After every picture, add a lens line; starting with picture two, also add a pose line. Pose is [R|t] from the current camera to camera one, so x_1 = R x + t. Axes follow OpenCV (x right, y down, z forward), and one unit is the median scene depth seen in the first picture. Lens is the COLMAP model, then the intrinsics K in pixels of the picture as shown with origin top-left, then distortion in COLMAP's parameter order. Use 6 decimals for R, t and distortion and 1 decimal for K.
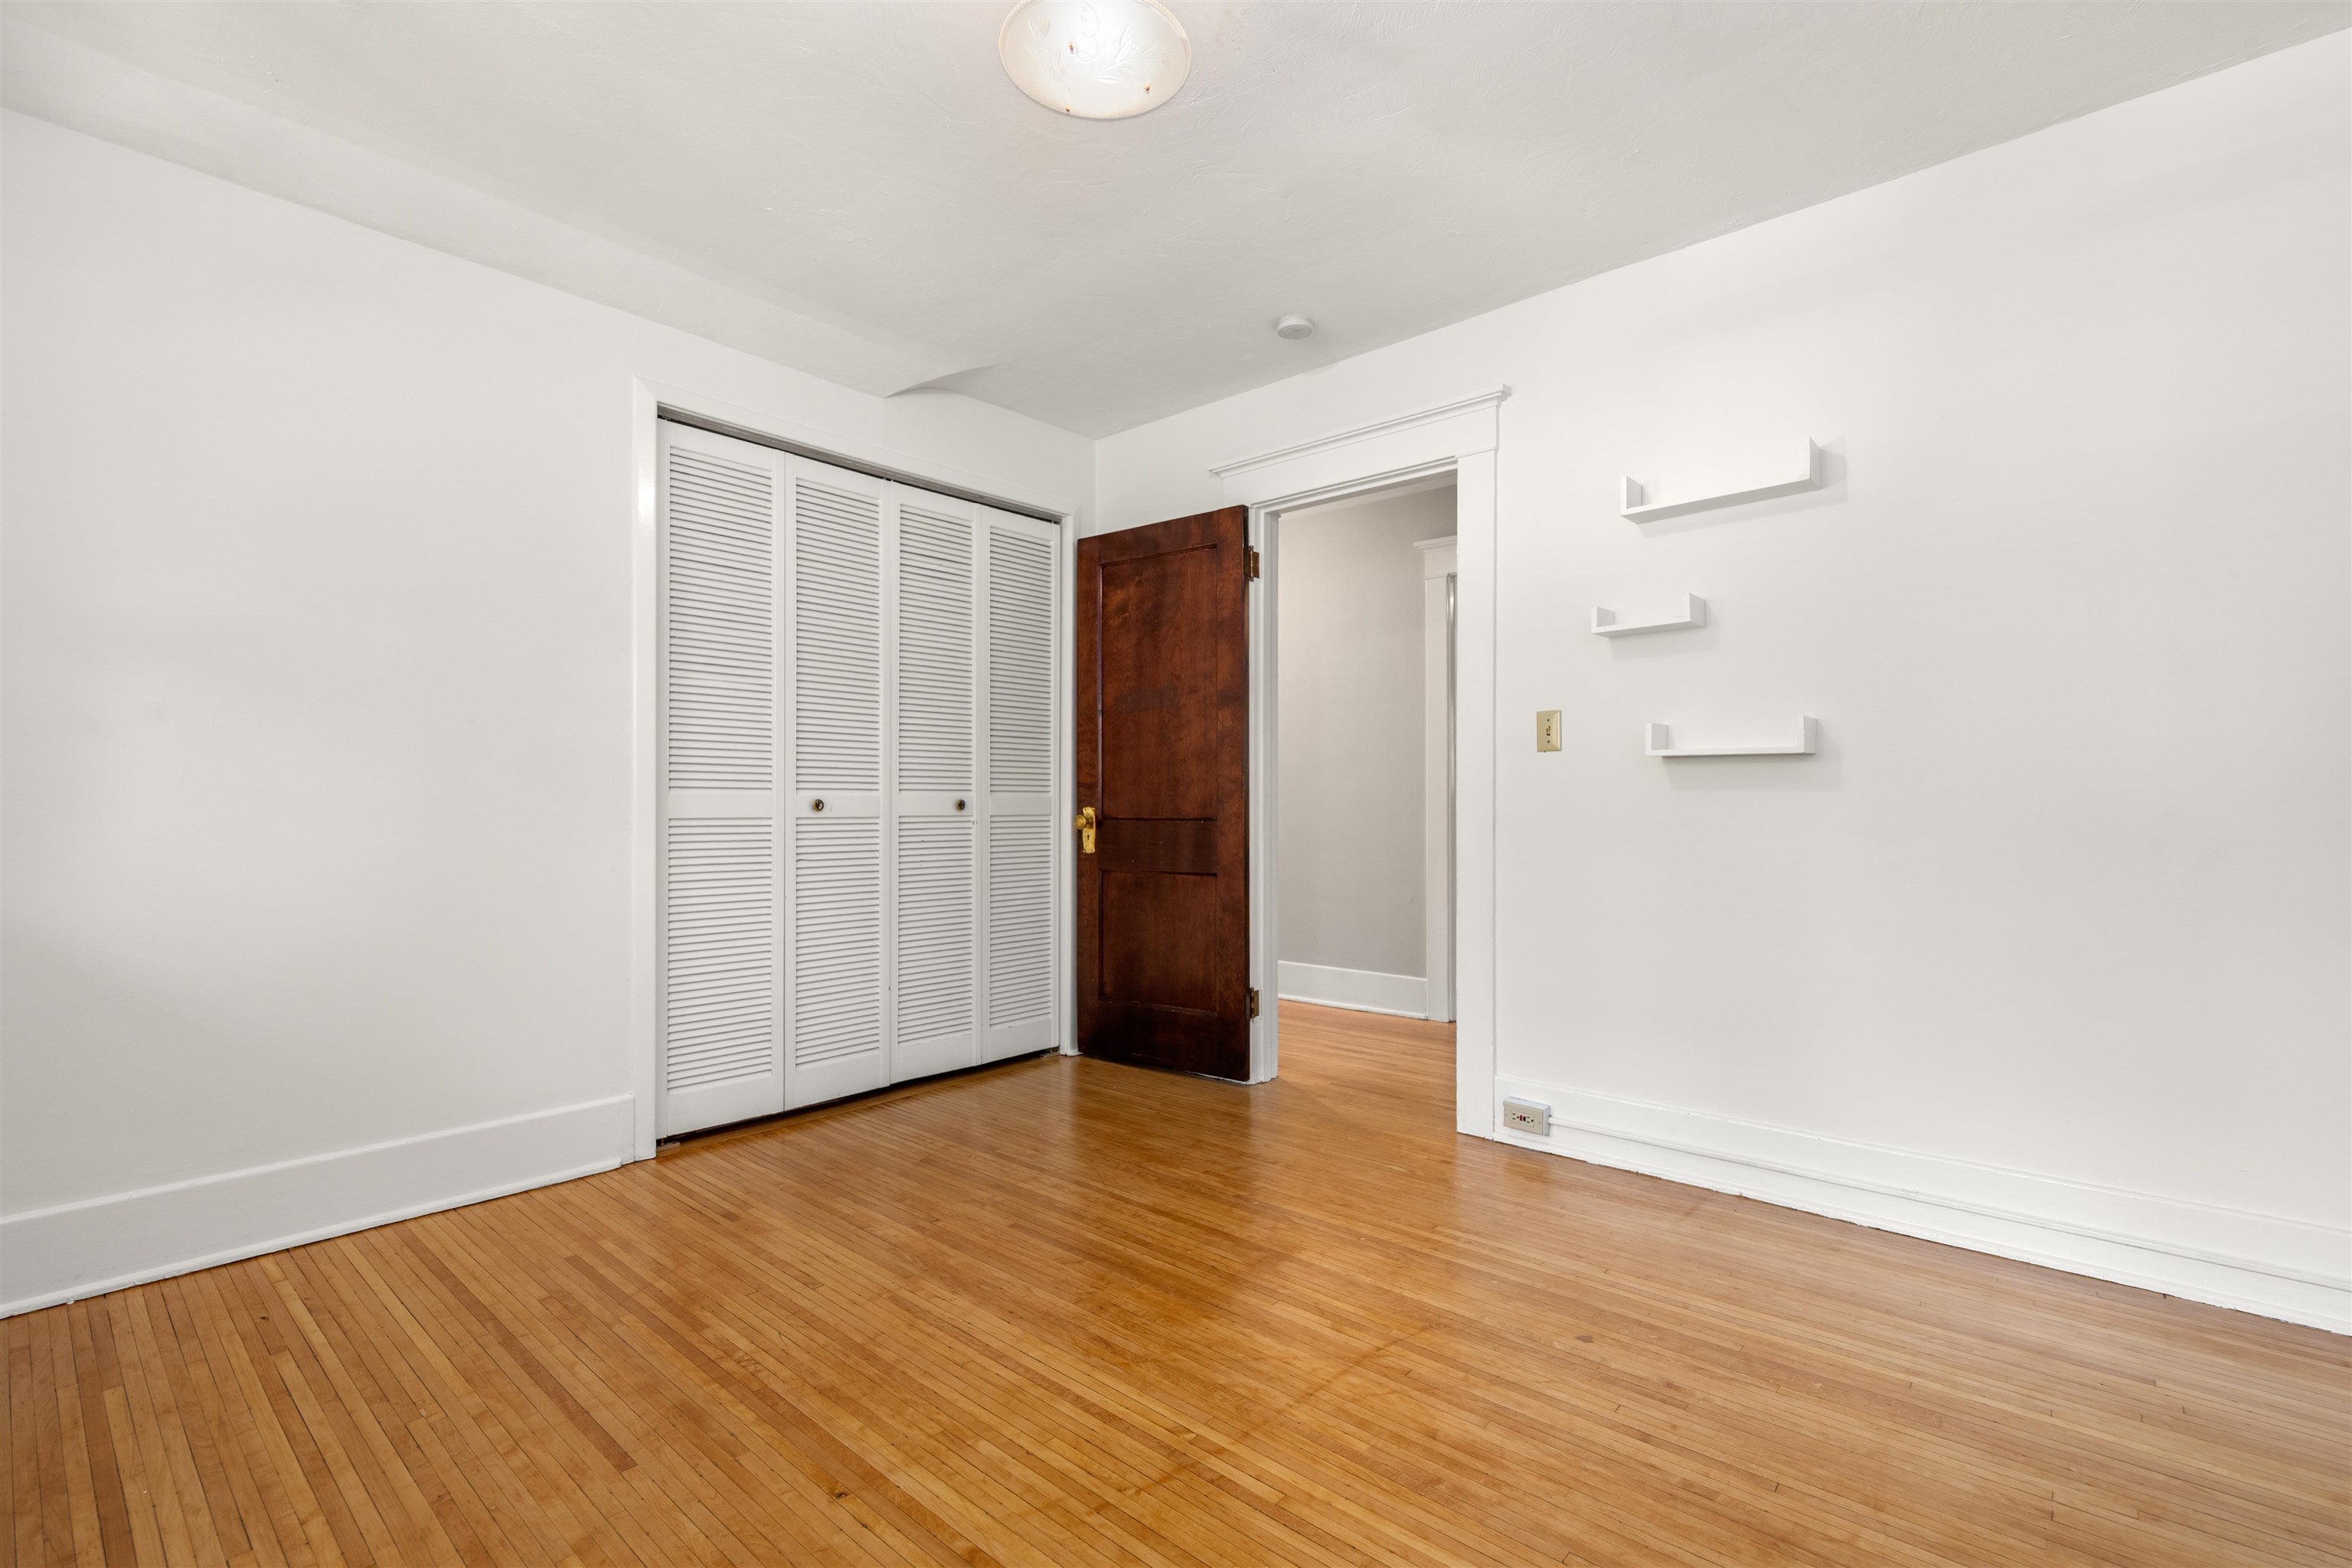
lens RADIAL K [[1076.4, 0, 1179.0], [0, 1076.4, 783.6], [0, 0, 1]] dist [0.004912, -0.000480]
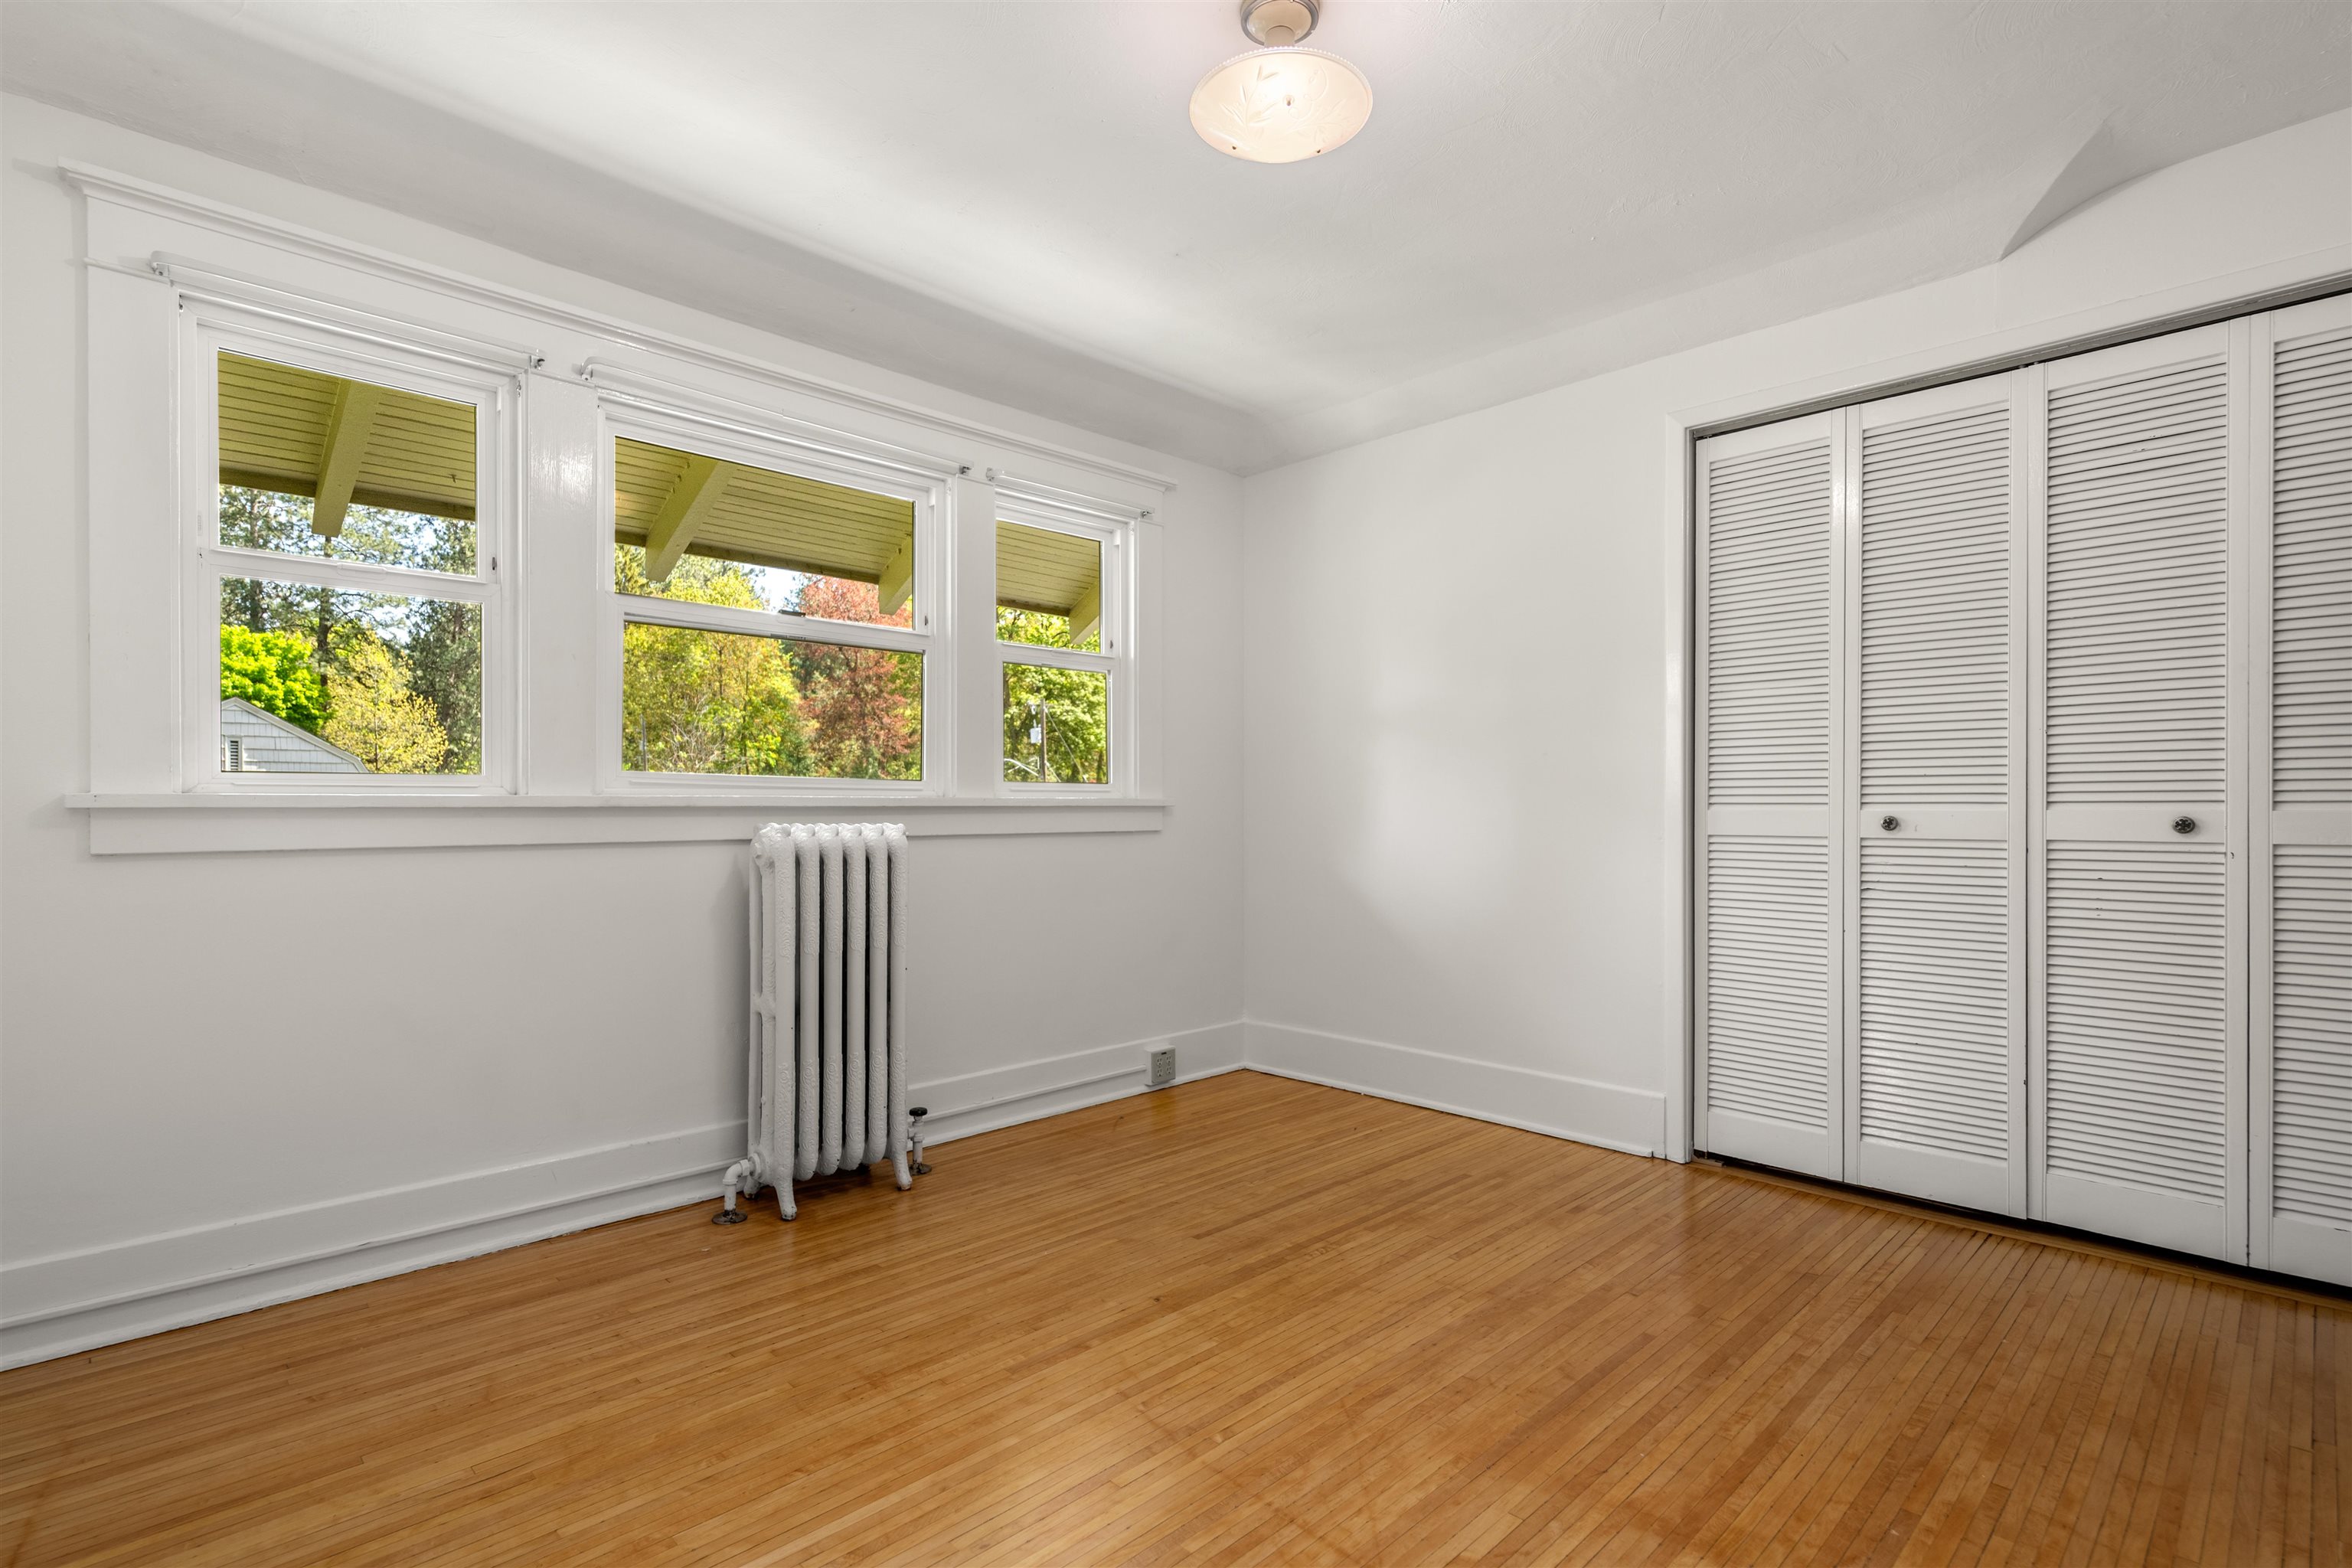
lens RADIAL K [[1139.0, 0, 1186.1], [0, 1139.0, 794.8], [0, 0, 1]] dist [-0.000360, -0.000028]
pose [[-0.087158, -0.015700, -0.996071, 0.789357], [0.015434, 0.999735, -0.017108, 0.007148], [0.996075, -0.016864, -0.086892, 0.770122]]
